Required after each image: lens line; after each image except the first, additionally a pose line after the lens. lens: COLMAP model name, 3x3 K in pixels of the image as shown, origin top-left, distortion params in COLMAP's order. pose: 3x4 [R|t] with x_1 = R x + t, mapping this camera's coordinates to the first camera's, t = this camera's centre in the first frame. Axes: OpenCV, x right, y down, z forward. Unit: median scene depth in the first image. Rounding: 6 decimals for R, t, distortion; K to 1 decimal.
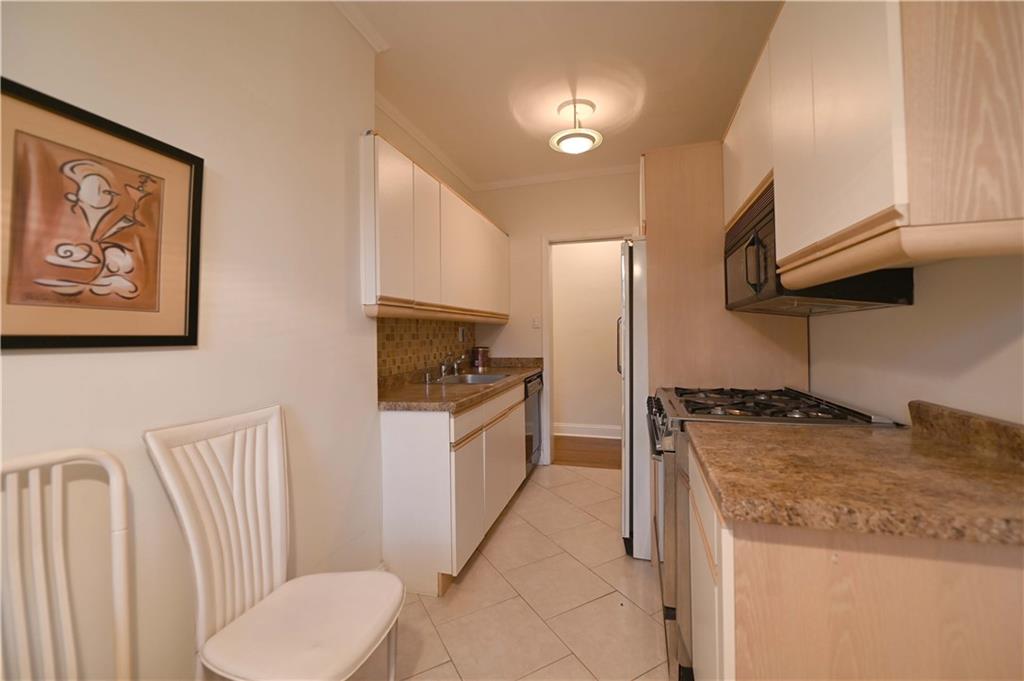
lens RADIAL K [[413.4, 0, 515.7], [0, 413.4, 335.3], [0, 0, 1]] dist [-0.008574, -0.000056]
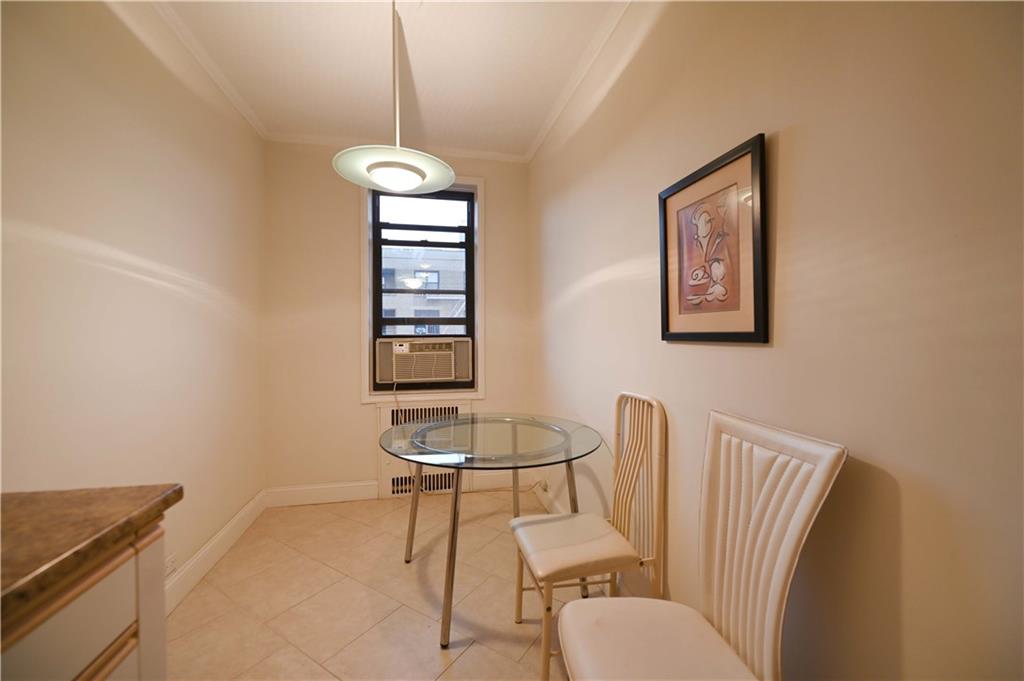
lens RADIAL K [[413.4, 0, 515.7], [0, 413.4, 335.3], [0, 0, 1]] dist [-0.008574, -0.000056]
pose [[-0.876393, 0.020415, -0.481164, 0.168860], [0.019932, 0.999783, 0.006114, -0.010348], [0.481185, -0.004233, -0.876609, 1.854543]]
